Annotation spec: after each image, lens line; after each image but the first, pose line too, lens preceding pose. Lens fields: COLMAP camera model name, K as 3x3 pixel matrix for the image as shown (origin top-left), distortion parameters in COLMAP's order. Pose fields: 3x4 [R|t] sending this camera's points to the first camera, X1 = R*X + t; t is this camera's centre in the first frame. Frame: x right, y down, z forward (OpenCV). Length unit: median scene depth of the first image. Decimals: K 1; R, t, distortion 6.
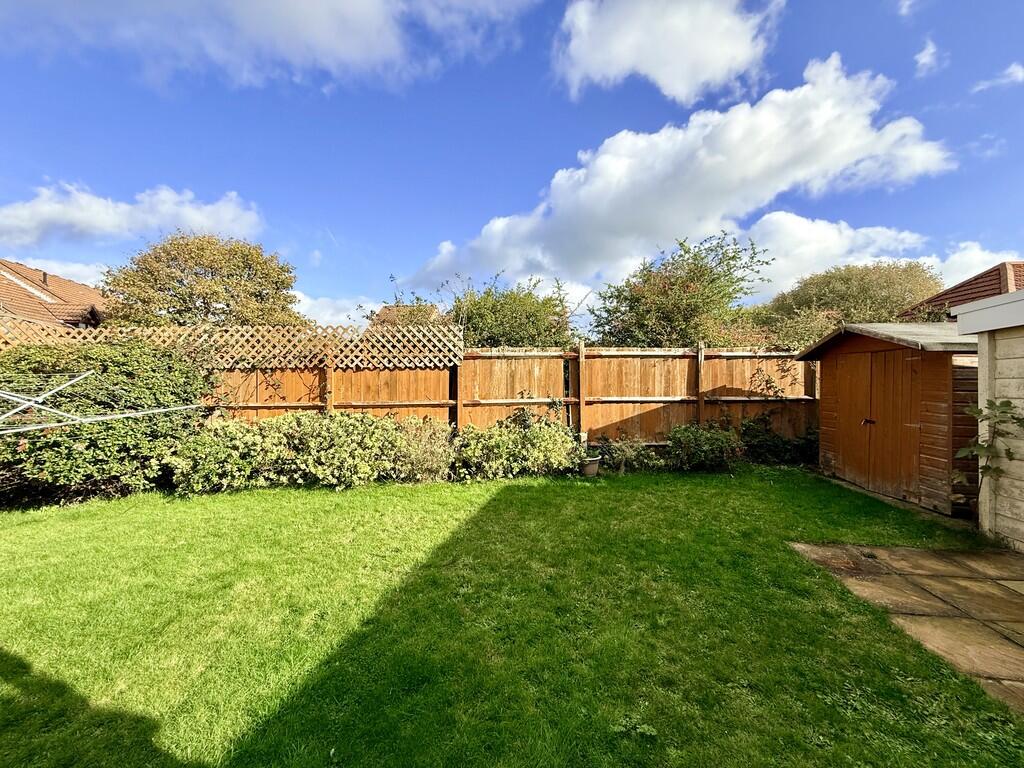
lens RADIAL K [[408.7, 0, 508.8], [0, 408.7, 383.7], [0, 0, 1]] dist [-0.005229, 0.000428]
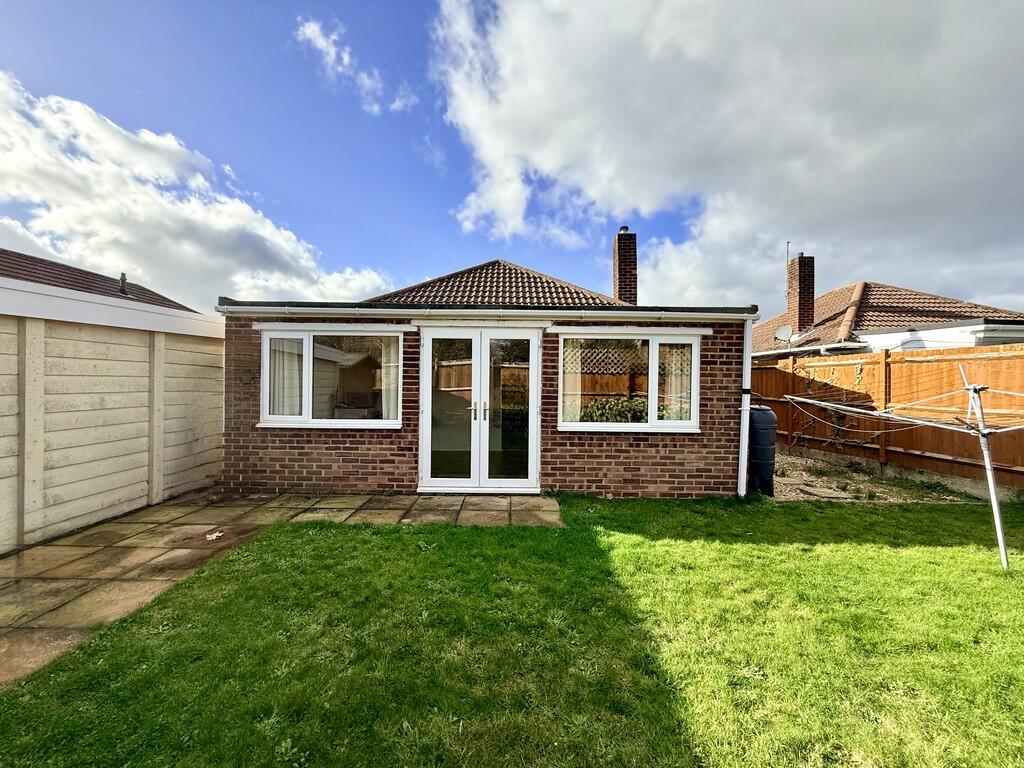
lens RADIAL K [[408.7, 0, 508.9], [0, 408.7, 384.1], [0, 0, 1]] dist [-0.005229, 0.000428]
pose [[-0.985911, -0.004754, -0.167203, 0.061436], [-0.005027, 0.999987, 0.001209, -0.003672], [0.167195, 0.002033, -0.985922, 0.848094]]
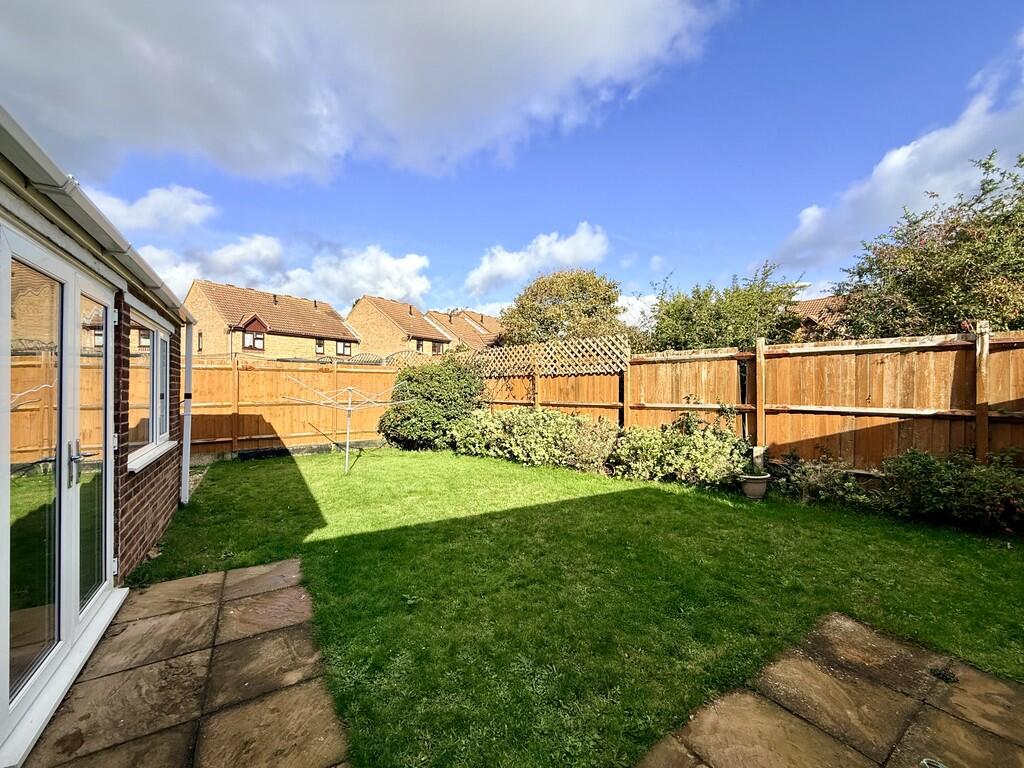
lens RADIAL K [[408.7, 0, 503.6], [0, 408.7, 397.5], [0, 0, 1]] dist [-0.005229, 0.000428]
pose [[0.652475, 0.025427, -0.757384, 0.485679], [0.005441, 0.999254, 0.038235, -0.016992], [0.757791, -0.029068, 0.651850, 0.050761]]
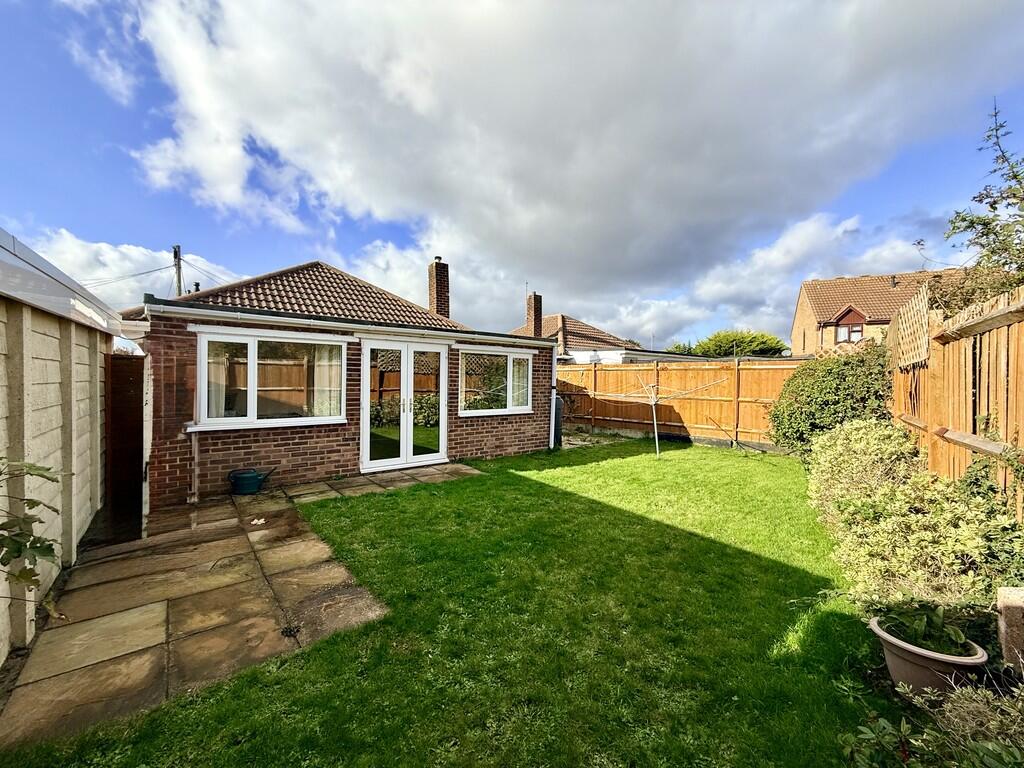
lens RADIAL K [[408.7, 0, 507.0], [0, 408.7, 382.7], [0, 0, 1]] dist [-0.005229, 0.000428]
pose [[-0.671333, 0.003279, -0.741149, 0.625573], [-0.000605, 0.999987, 0.004973, -0.014076], [0.741156, 0.003787, -0.671323, 0.953964]]
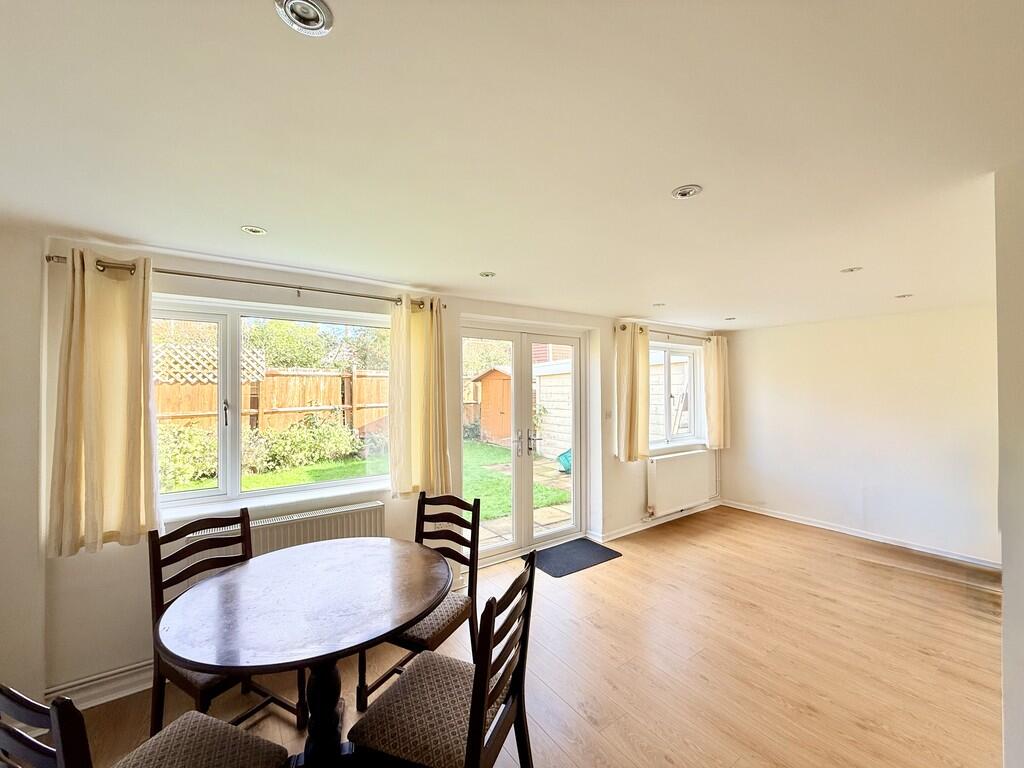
lens RADIAL K [[408.7, 0, 505.0], [0, 408.7, 382.7], [0, 0, 1]] dist [-0.005229, 0.000428]
pose [[0.714706, 0.011619, 0.699328, -0.457076], [0.012823, 0.999476, -0.029711, 0.006297], [-0.699307, 0.030203, 0.714183, -0.402887]]
